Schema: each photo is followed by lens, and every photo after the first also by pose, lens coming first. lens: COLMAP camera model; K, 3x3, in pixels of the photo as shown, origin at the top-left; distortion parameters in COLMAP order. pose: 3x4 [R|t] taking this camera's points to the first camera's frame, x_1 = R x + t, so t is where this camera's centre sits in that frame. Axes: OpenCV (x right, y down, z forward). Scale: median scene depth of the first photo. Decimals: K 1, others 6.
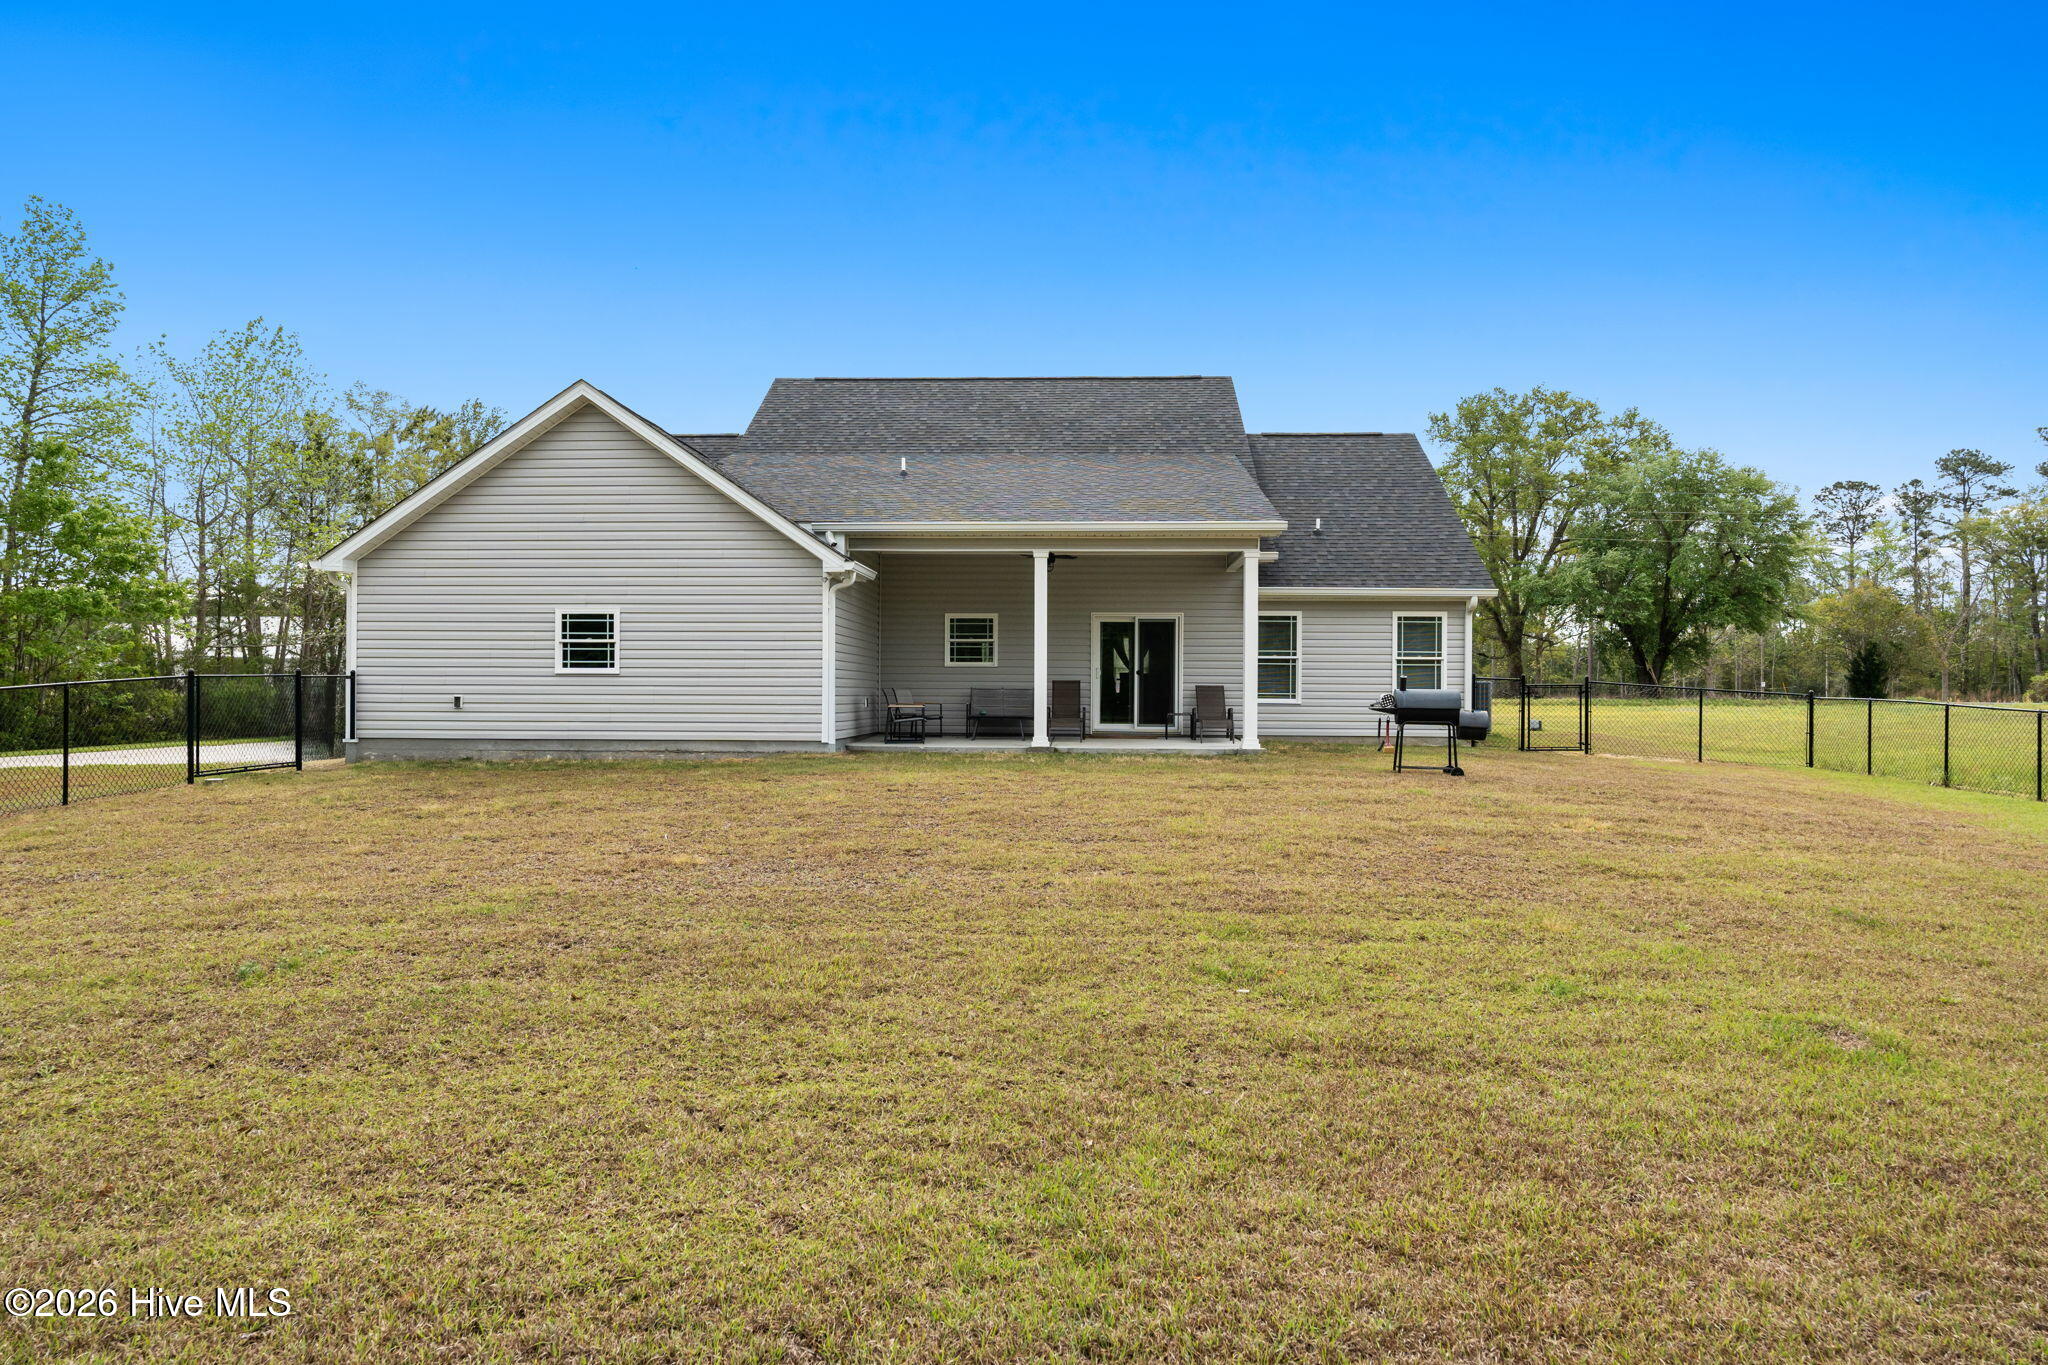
lens RADIAL K [[1332.2, 0, 1013.3], [0, 1332.2, 680.5], [0, 0, 1]] dist [-0.012789, -0.000474]
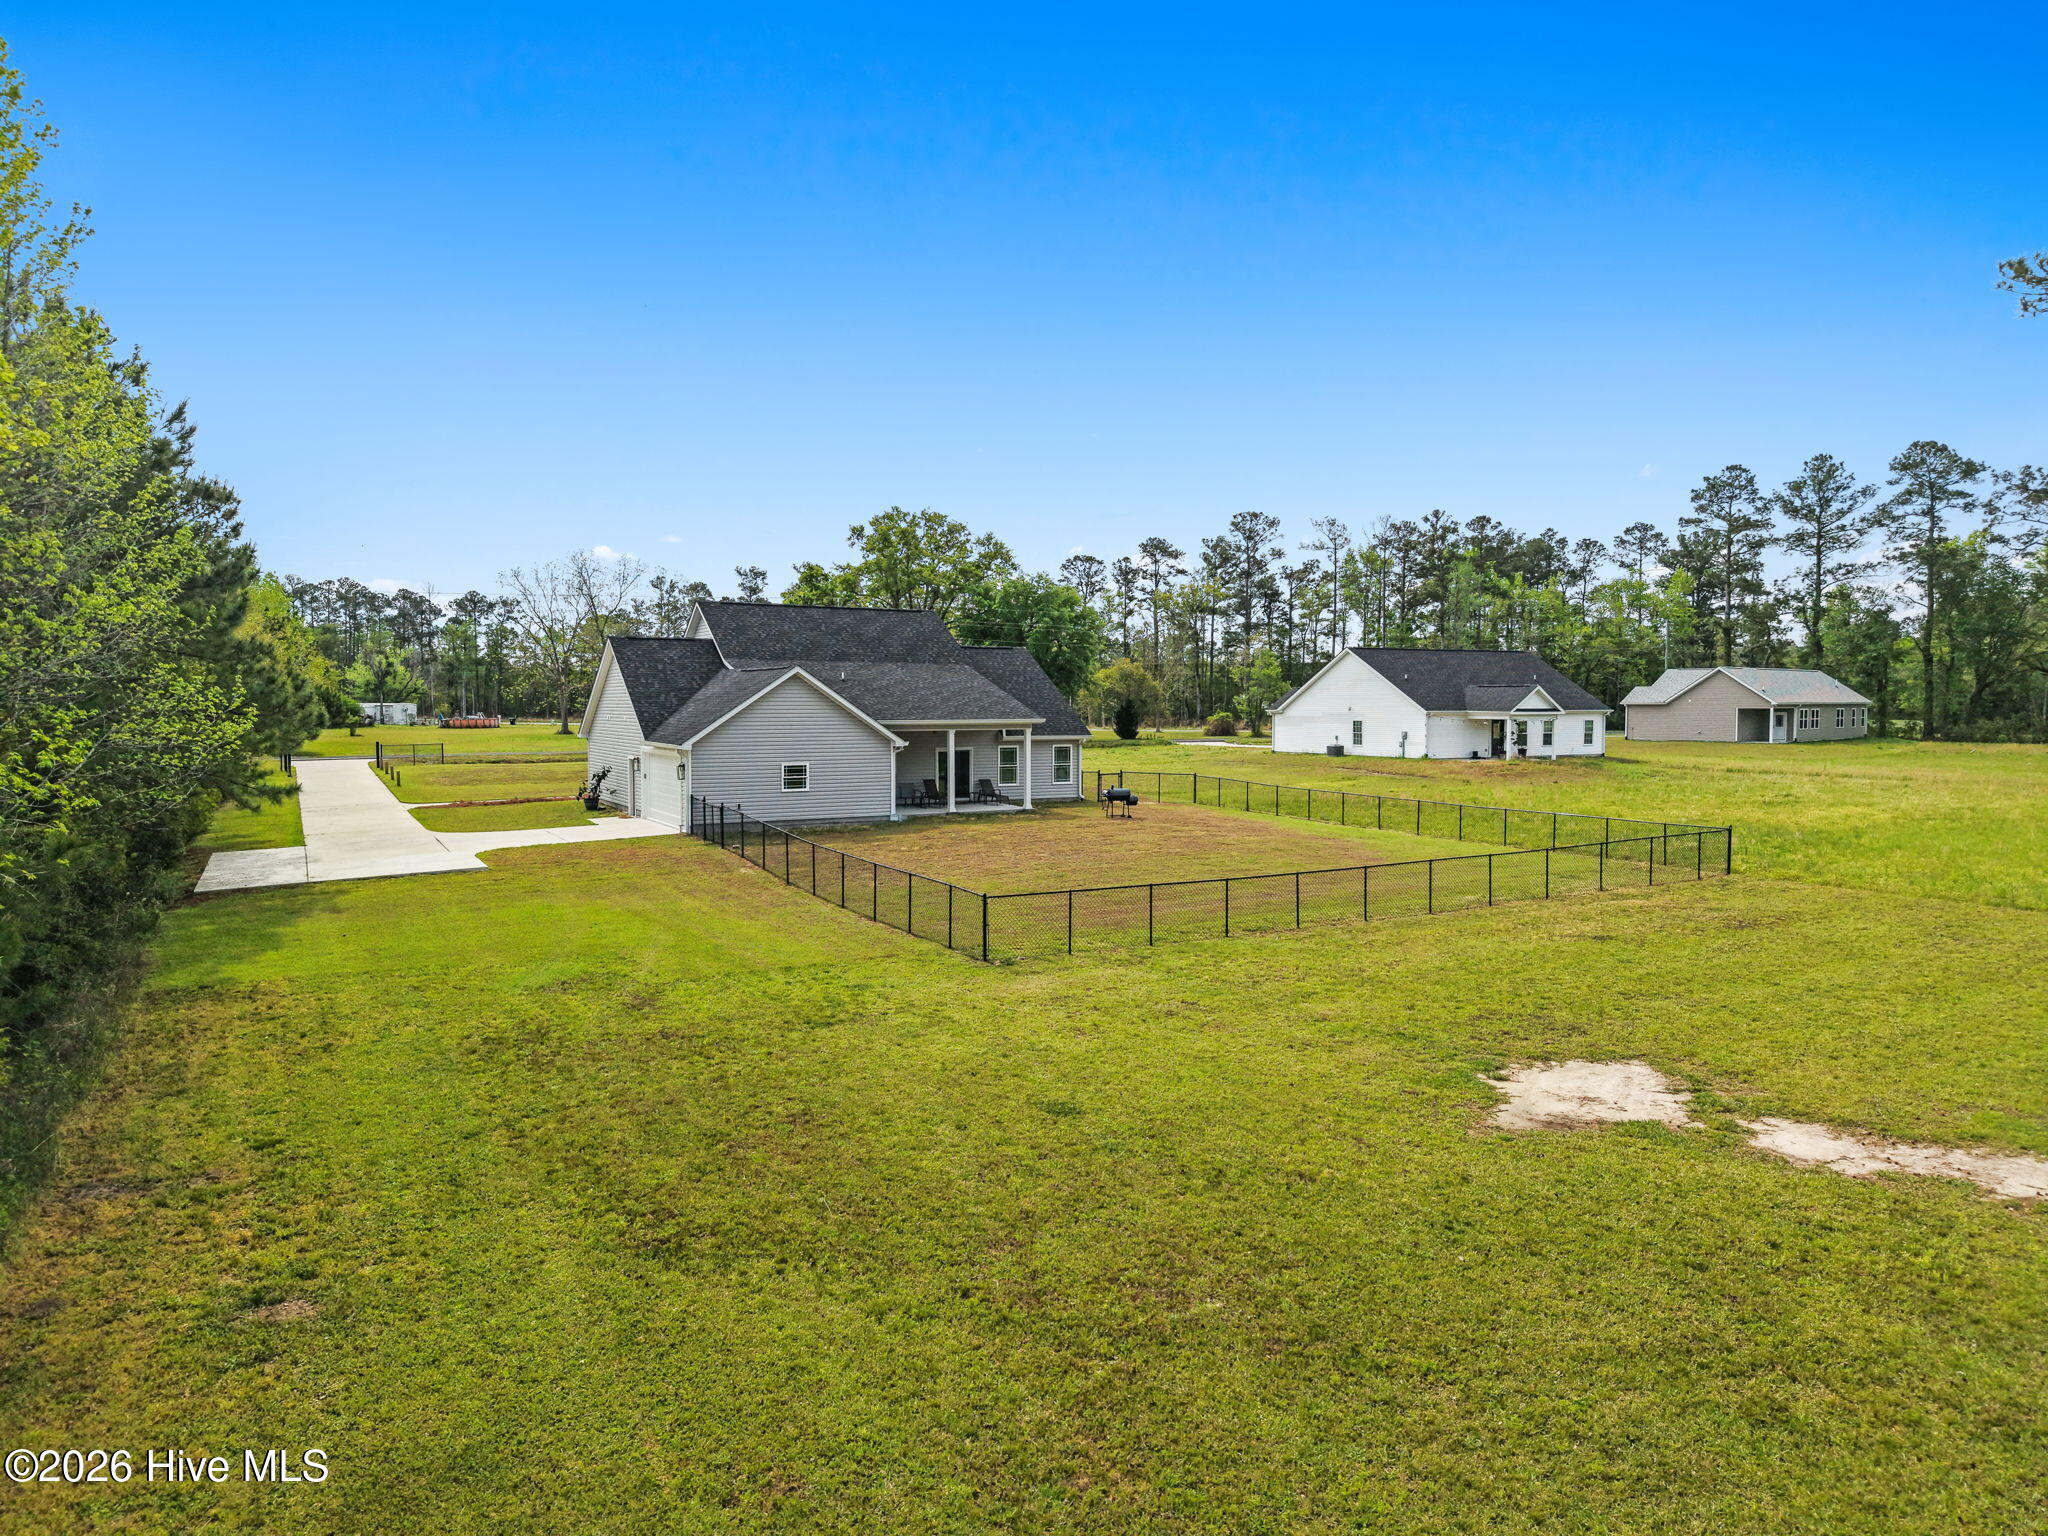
lens RADIAL K [[1380.0, 0, 1024.0], [0, 1380.0, 768.0], [0, 0, 1]] dist [0.049463, -0.050521]
pose [[0.851031, -0.031612, 0.524163, -1.023404], [-0.000337, 0.998153, 0.060745, -0.158064], [-0.525115, -0.051873, 0.849449, -1.030165]]
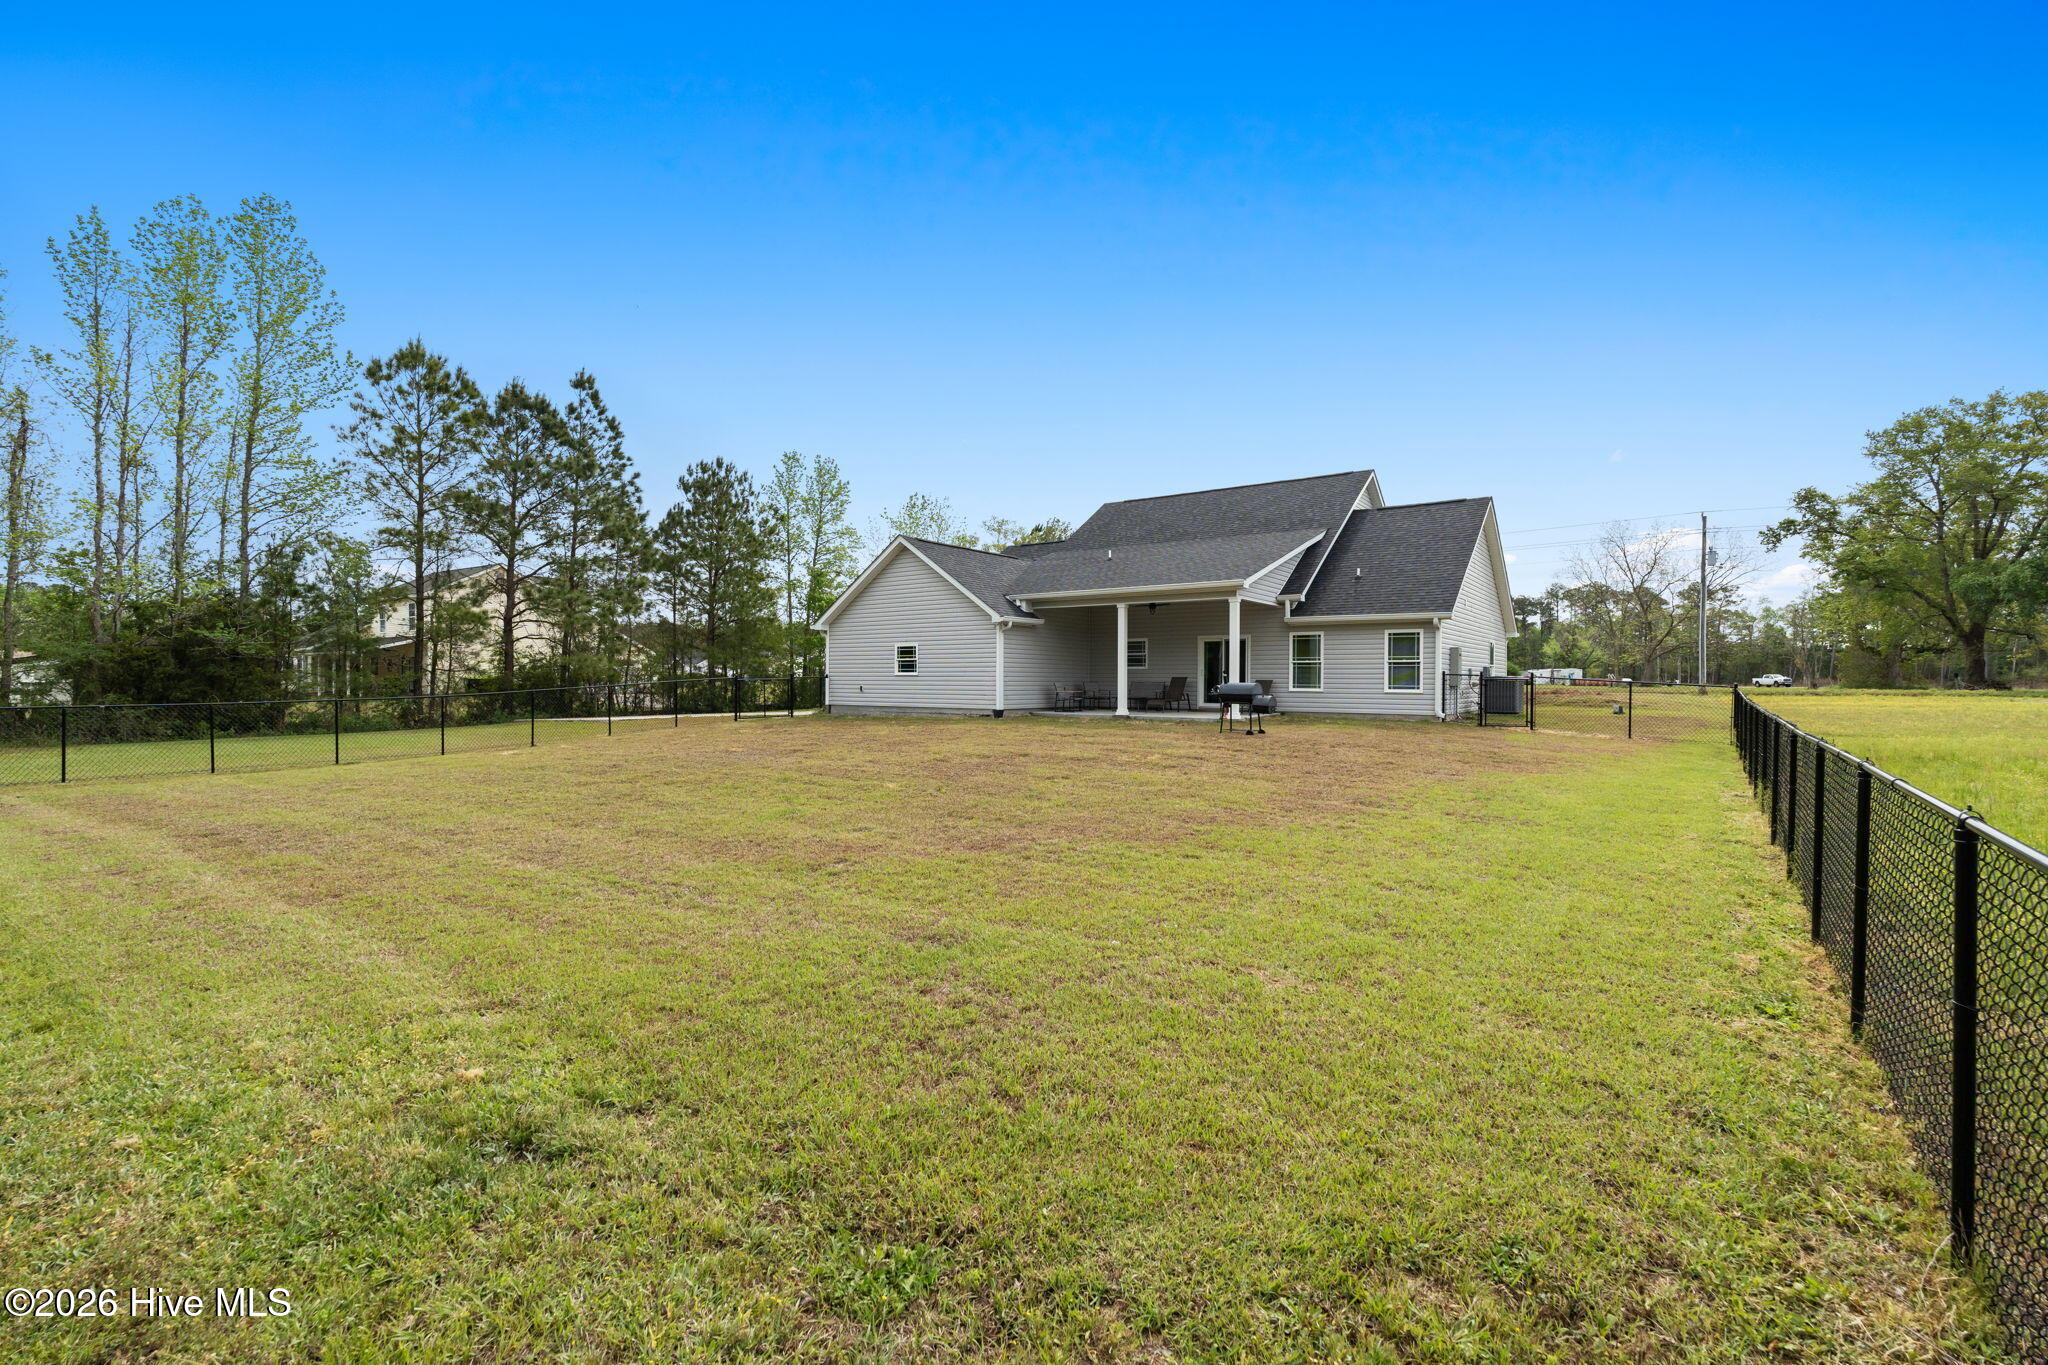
lens RADIAL K [[884.5, 0, 1024.0], [0, 884.5, 682.5], [0, 0, 1]] dist [-0.000336, 0.000154]
pose [[0.836525, 0.000971, -0.547927, 0.487356], [0.005303, 0.999937, 0.009868, -0.005037], [0.547903, -0.011160, 0.836468, -0.045673]]
